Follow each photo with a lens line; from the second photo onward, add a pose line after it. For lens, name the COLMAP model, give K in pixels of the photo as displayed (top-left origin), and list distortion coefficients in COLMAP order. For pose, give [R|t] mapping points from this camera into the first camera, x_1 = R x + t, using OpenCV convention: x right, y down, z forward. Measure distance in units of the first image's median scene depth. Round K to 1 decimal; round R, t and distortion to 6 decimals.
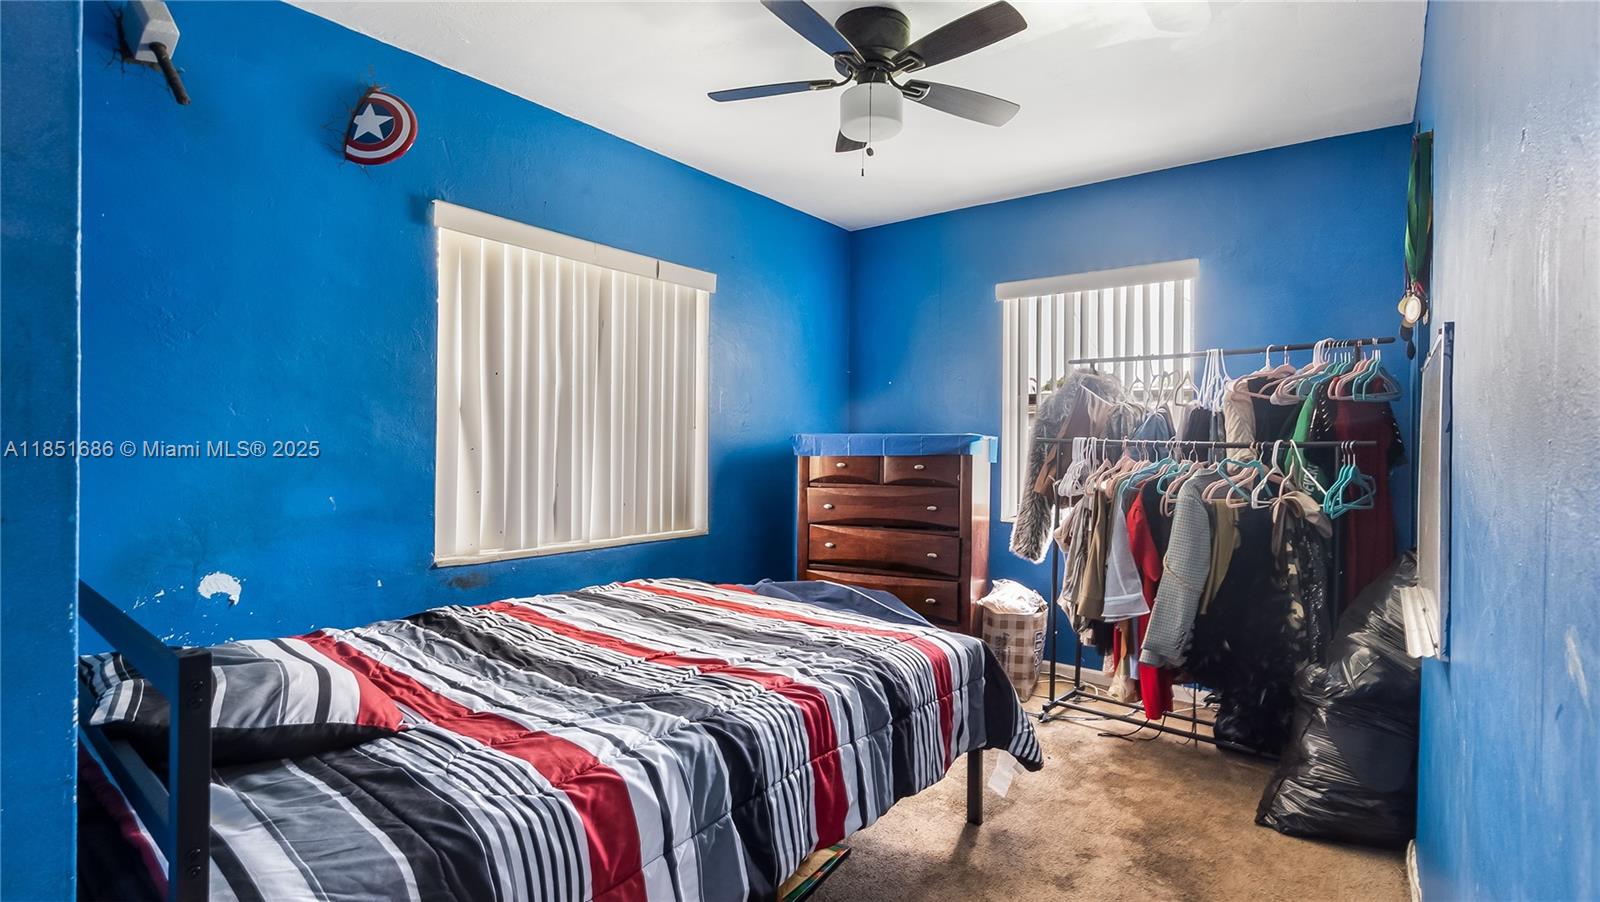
lens RADIAL K [[743.5, 0, 800.8], [0, 743.5, 444.8], [0, 0, 1]] dist [-0.006627, 0.000368]
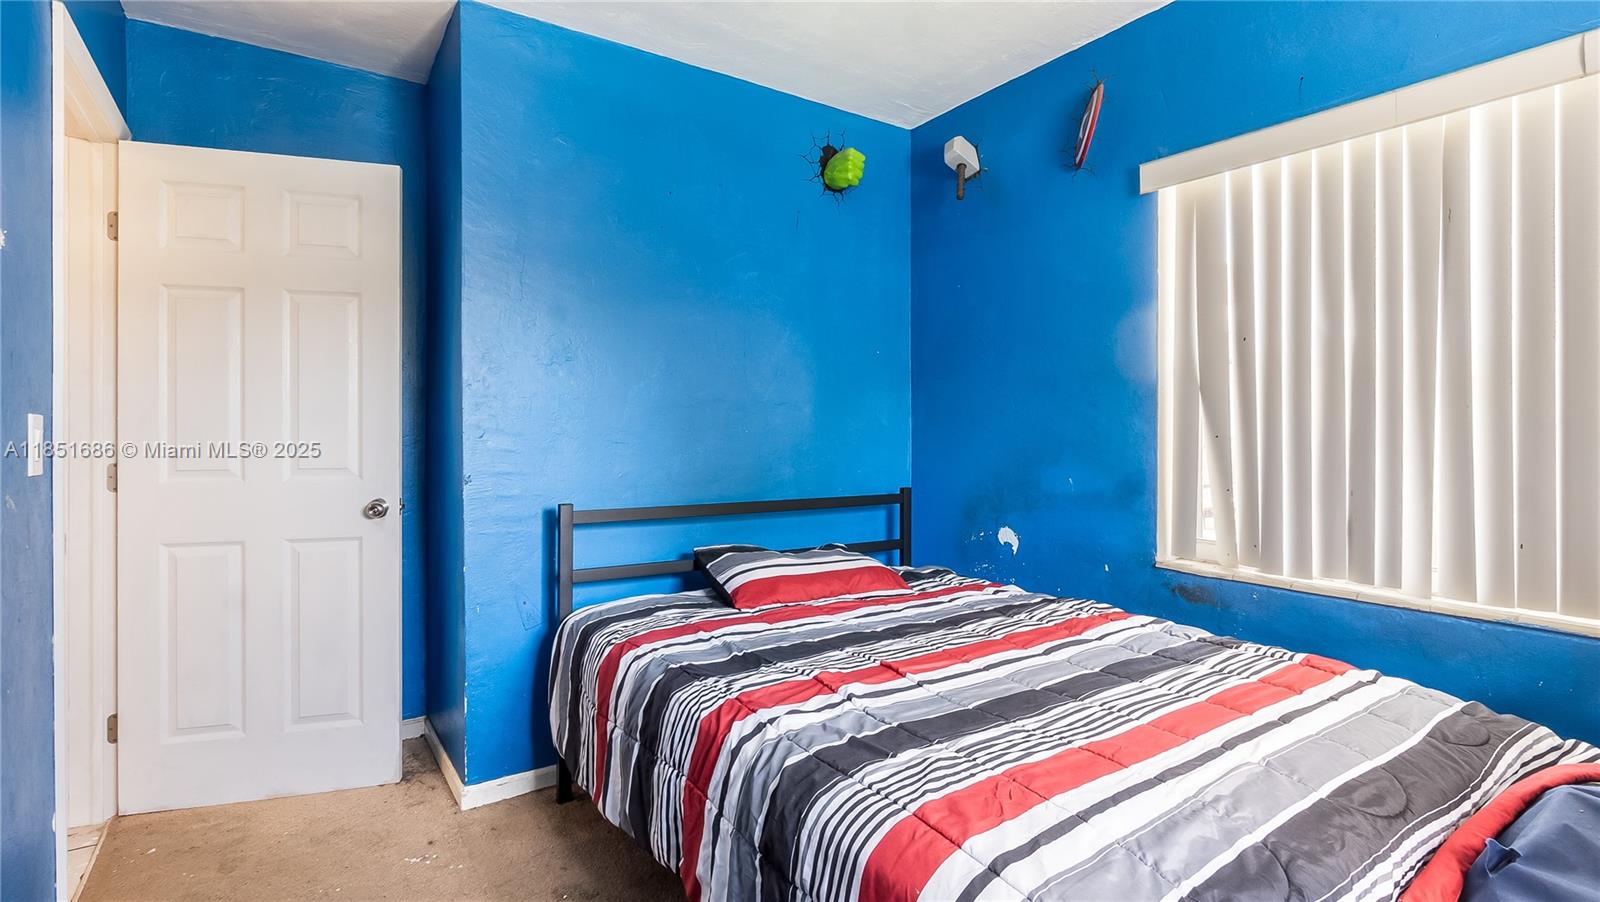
lens RADIAL K [[743.5, 0, 800.8], [0, 743.5, 444.8], [0, 0, 1]] dist [-0.006627, 0.000368]
pose [[-0.293395, 0.007666, -0.955961, 0.490294], [-0.009333, 0.999897, 0.010883, 0.010445], [0.955946, 0.012115, -0.293293, 0.836969]]
